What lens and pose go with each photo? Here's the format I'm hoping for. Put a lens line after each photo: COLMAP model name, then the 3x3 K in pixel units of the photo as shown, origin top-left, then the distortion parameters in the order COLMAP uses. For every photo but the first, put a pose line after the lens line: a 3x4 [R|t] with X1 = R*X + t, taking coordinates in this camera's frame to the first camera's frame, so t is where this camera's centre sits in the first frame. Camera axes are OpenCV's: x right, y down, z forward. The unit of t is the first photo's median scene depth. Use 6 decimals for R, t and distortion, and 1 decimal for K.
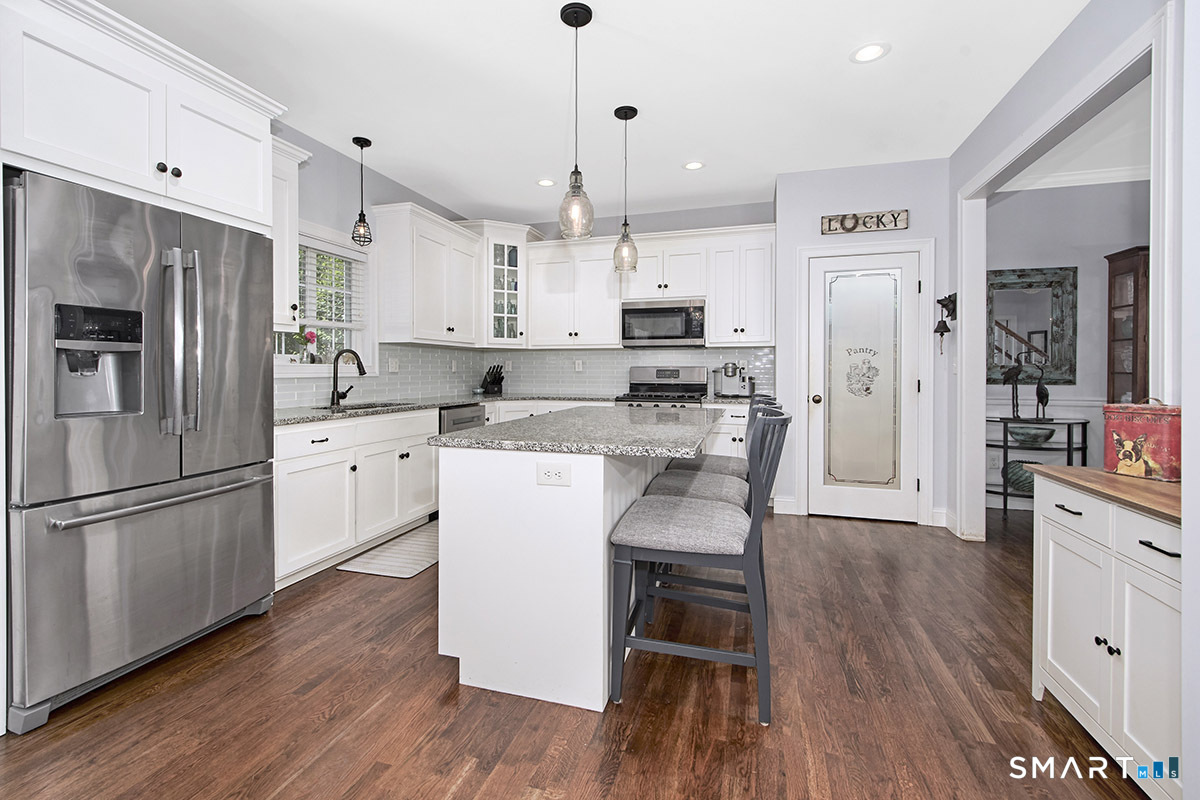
lens RADIAL K [[533.3, 0, 601.8], [0, 533.3, 367.9], [0, 0, 1]] dist [0.000580, -0.000086]
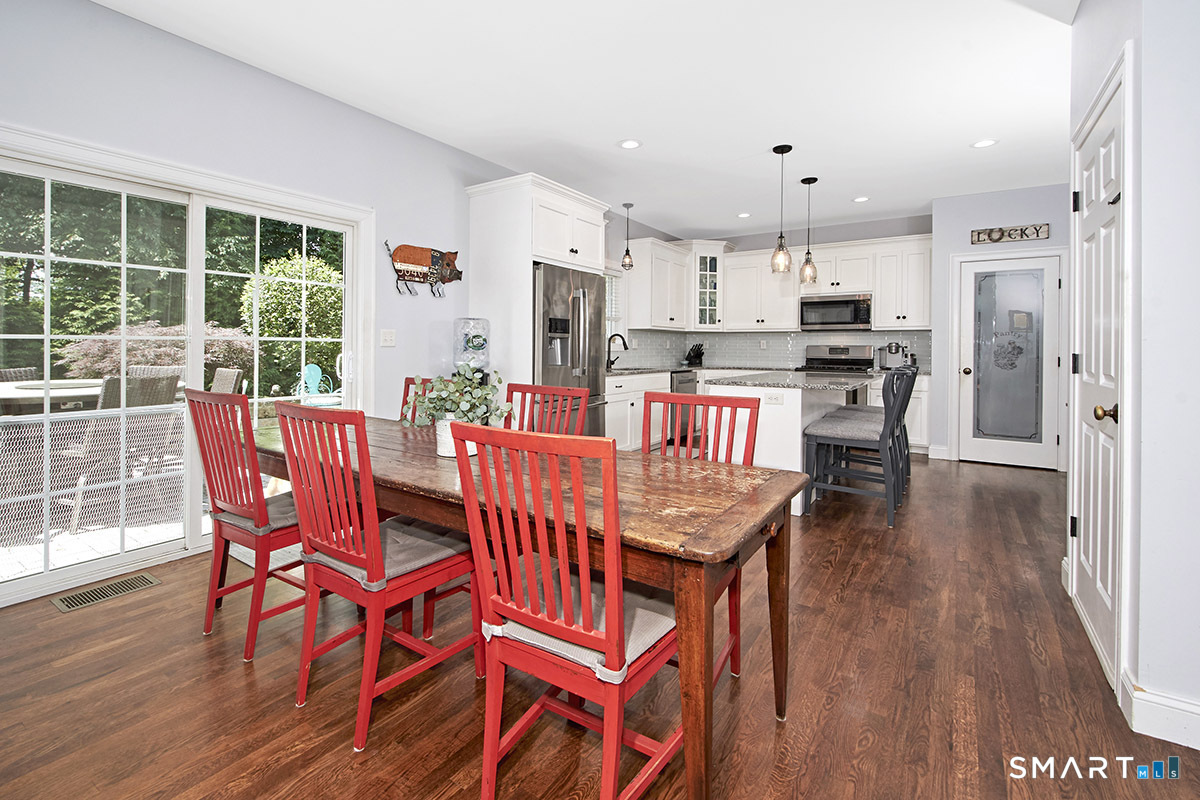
lens RADIAL K [[526.3, 0, 569.5], [0, 526.3, 349.3], [0, 0, 1]] dist [0.002778, 0.000150]
pose [[0.938109, 0.006425, -0.346280, -0.049791], [-0.004503, 0.999970, 0.006353, 0.001859], [0.346310, -0.004401, 0.938110, -0.449055]]
